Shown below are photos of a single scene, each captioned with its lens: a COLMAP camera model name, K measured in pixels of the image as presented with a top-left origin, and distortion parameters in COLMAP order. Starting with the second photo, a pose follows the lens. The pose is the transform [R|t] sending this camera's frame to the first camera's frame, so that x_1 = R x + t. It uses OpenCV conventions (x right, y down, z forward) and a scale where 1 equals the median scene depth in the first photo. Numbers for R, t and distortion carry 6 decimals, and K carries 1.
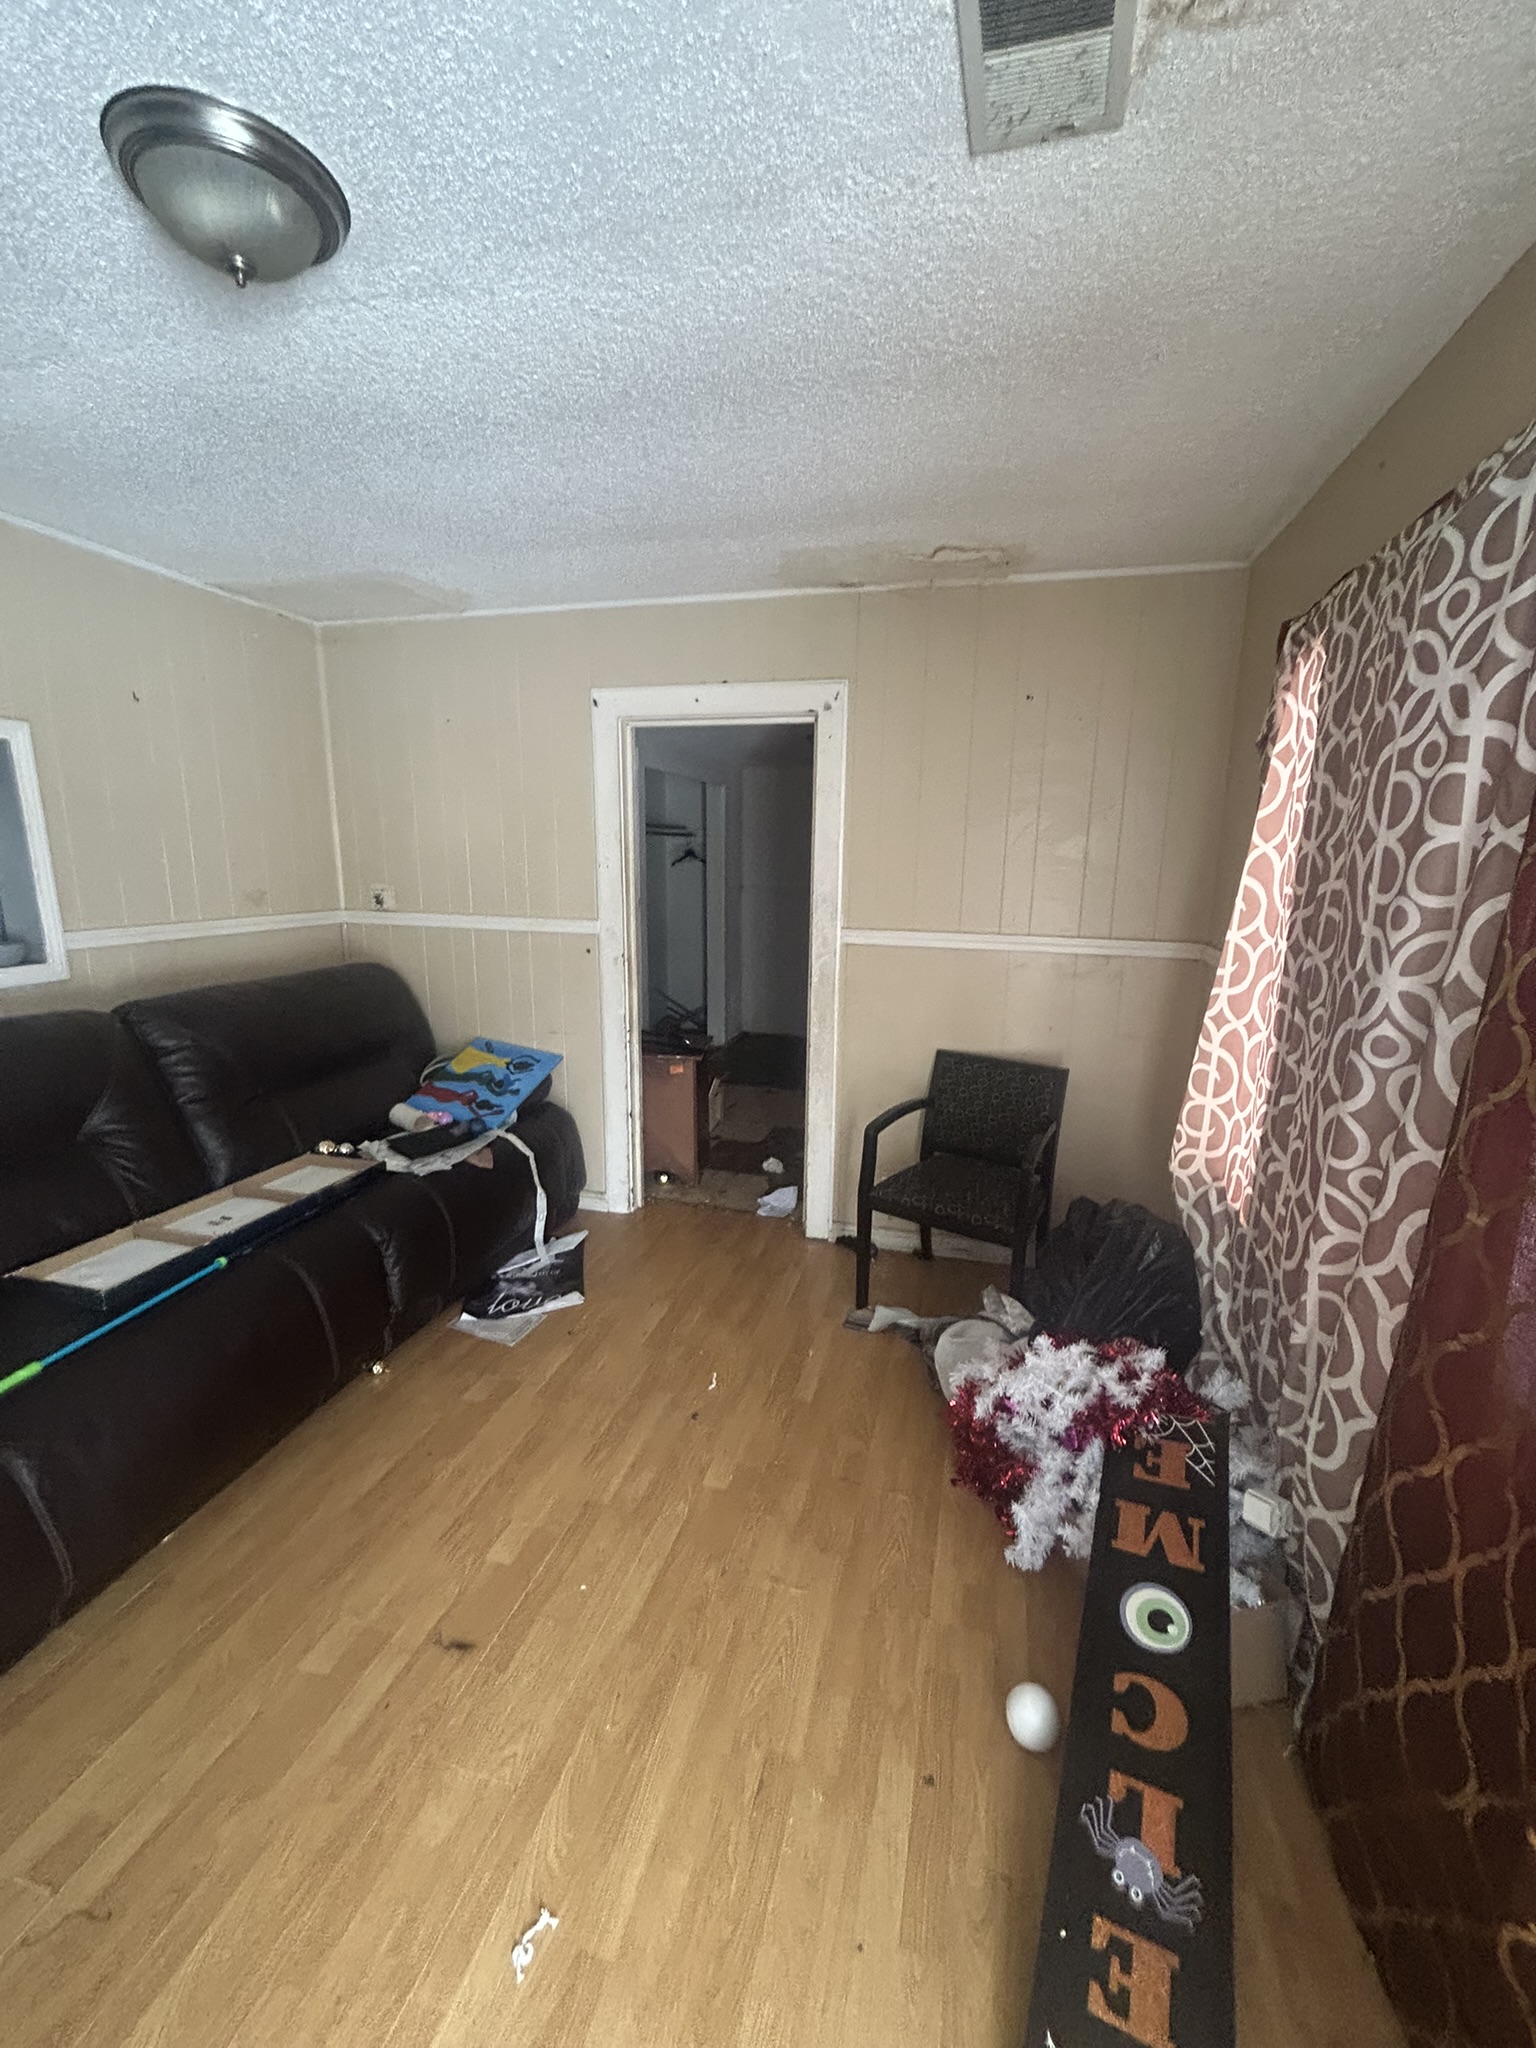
lens RADIAL K [[827.7, 0, 768.0], [0, 827.7, 1024.0], [0, 0, 1]] dist [-0.000530, -0.000030]
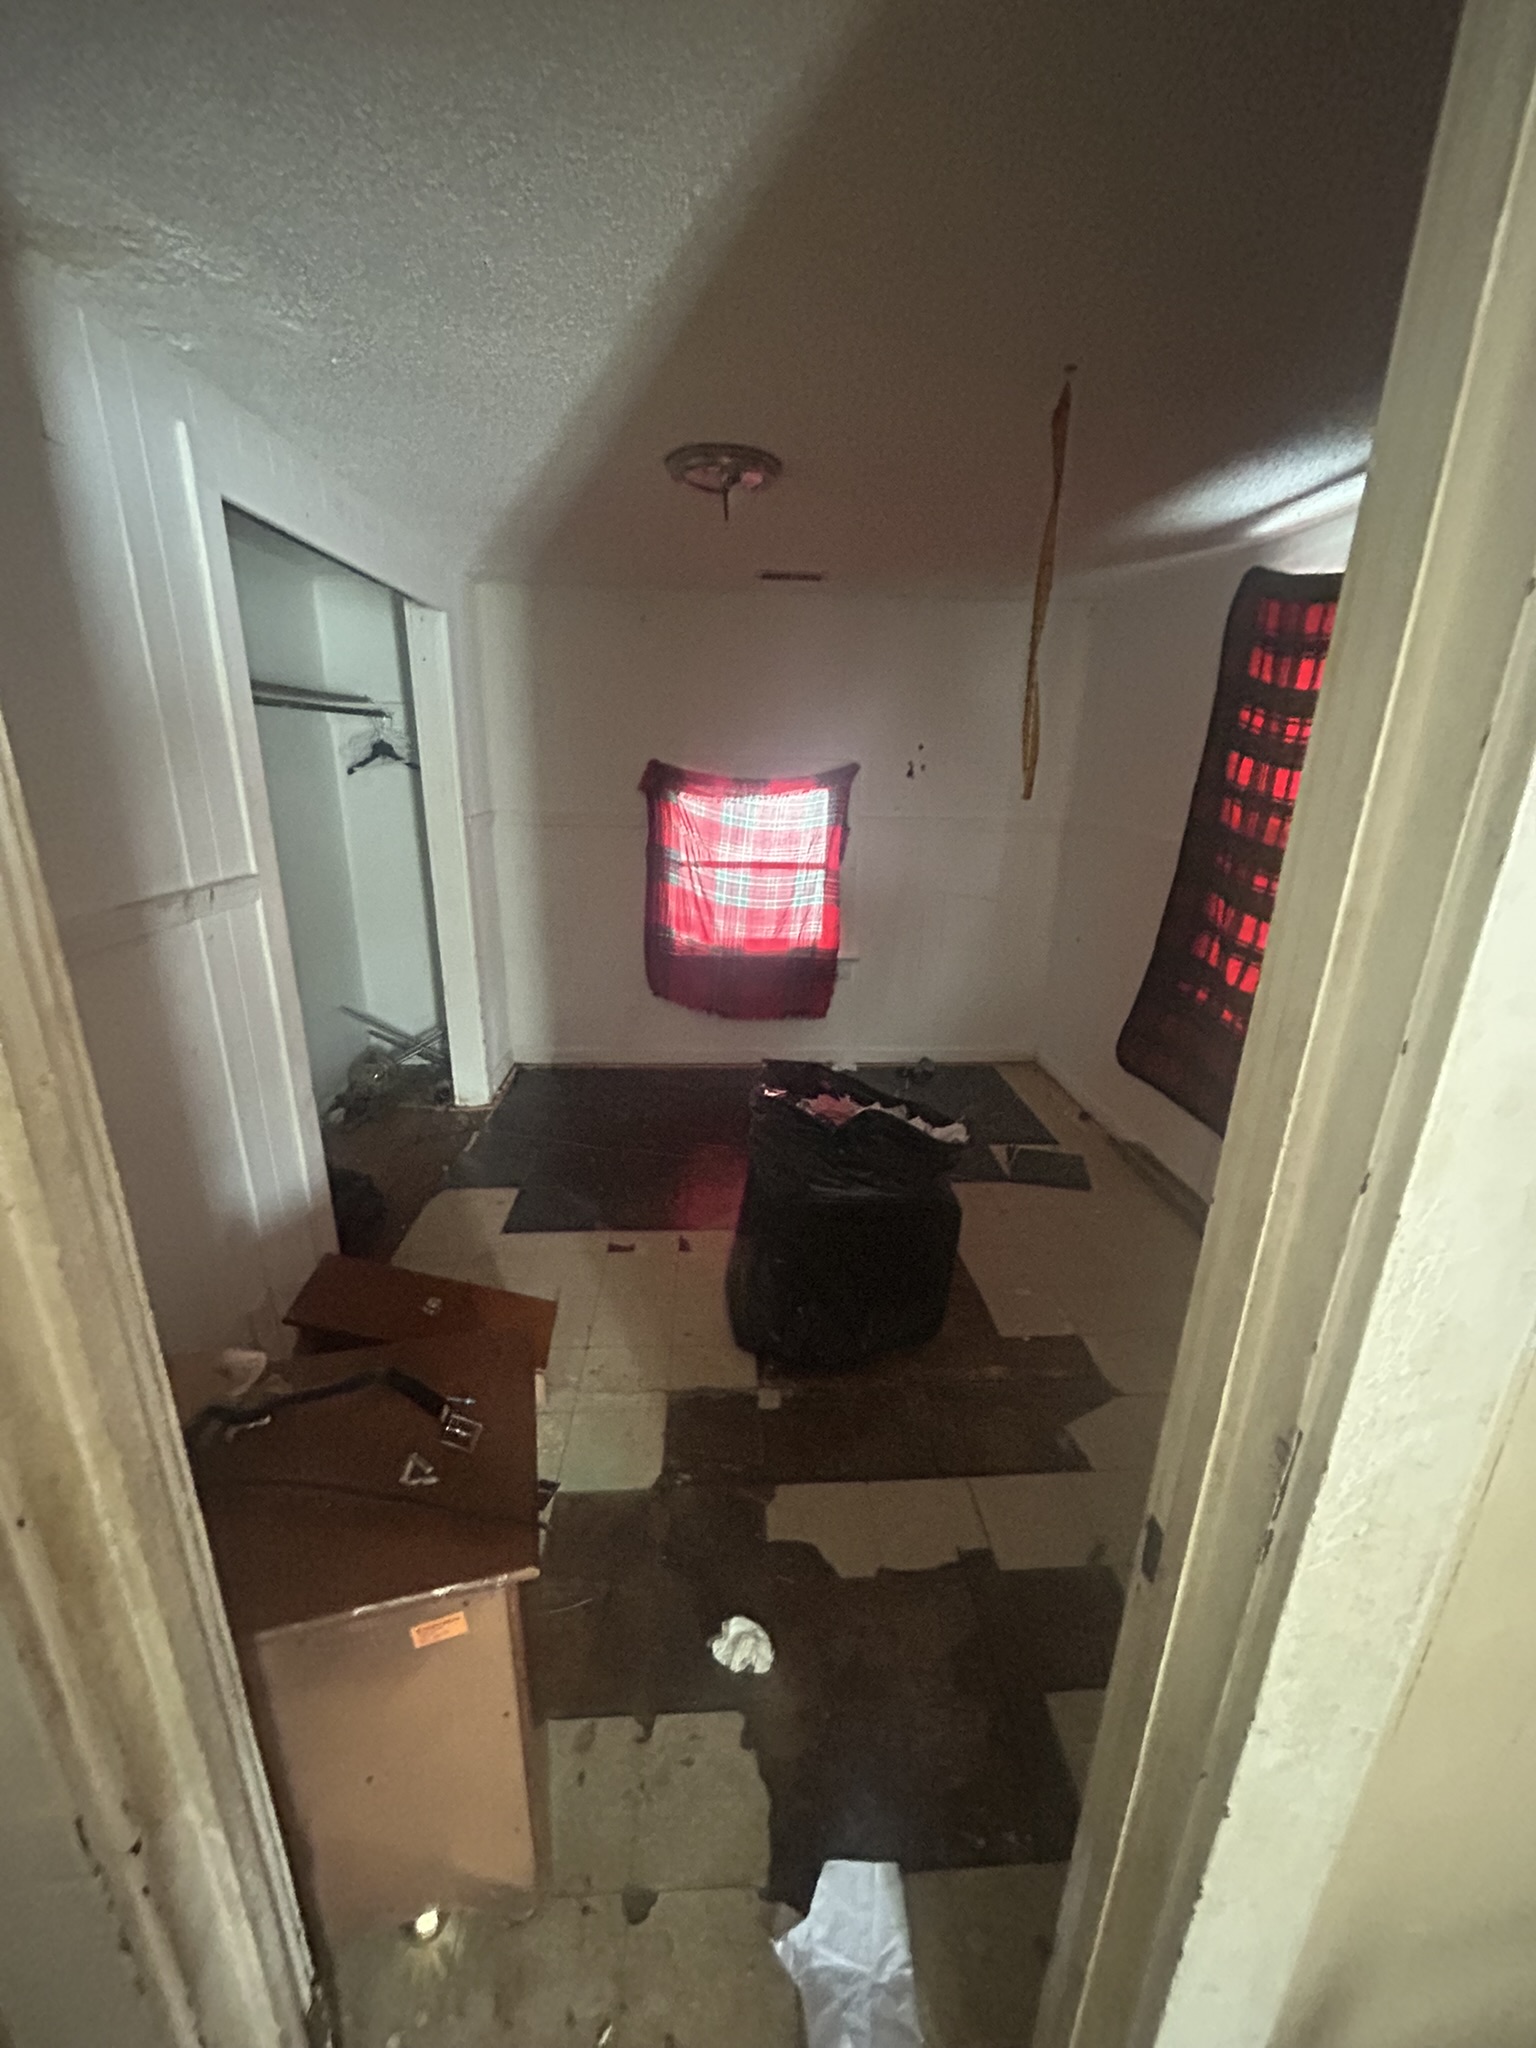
lens RADIAL K [[827.7, 0, 768.0], [0, 827.7, 1024.0], [0, 0, 1]] dist [-0.000530, -0.000030]
pose [[0.946167, -0.091581, 0.310452, -0.040904], [0.052350, 0.989808, 0.132439, -0.088576], [-0.319417, -0.109057, 0.941318, 0.398028]]
